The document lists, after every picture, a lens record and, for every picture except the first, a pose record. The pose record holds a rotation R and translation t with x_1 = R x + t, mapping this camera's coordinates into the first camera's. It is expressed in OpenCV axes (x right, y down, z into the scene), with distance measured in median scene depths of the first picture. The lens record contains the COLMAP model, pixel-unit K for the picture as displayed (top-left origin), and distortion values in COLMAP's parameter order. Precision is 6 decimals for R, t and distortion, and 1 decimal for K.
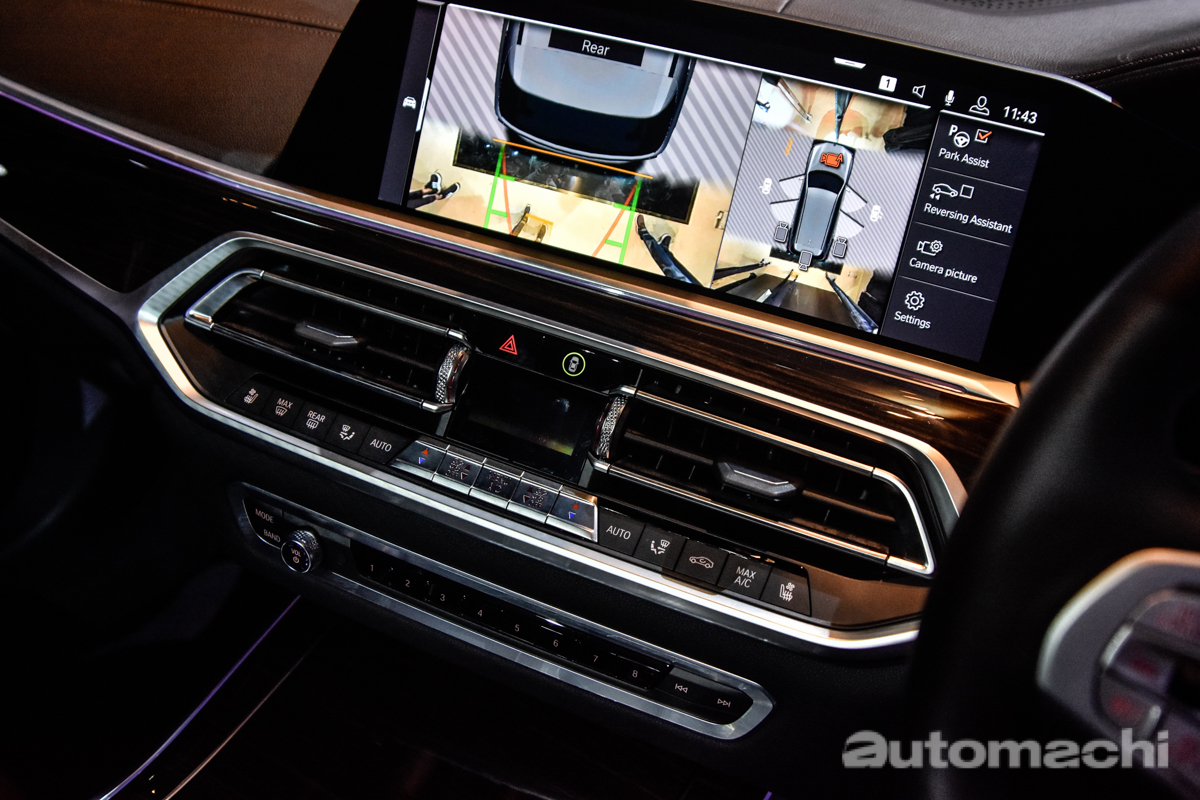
lens RADIAL K [[1248.3, 0, 600.0], [0, 1248.3, 400.0], [0, 0, 1]] dist [-0.125869, 0.003197]
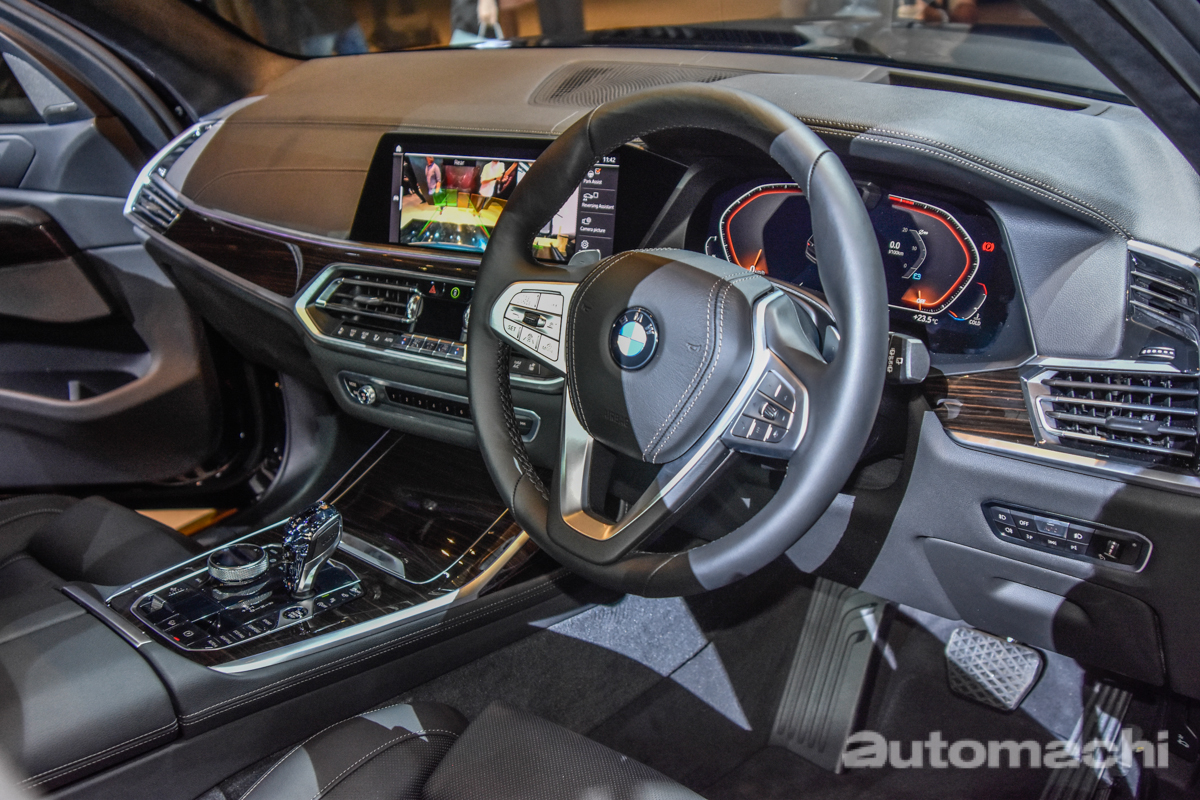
lens RADIAL K [[1248.3, 0, 600.0], [0, 1248.3, 400.0], [0, 0, 1]] dist [-0.125869, 0.003197]
pose [[0.964304, -0.115737, -0.238164, 0.767539], [0.093622, 0.990349, -0.102199, 0.431740], [0.247694, 0.076254, 0.965833, -1.187129]]
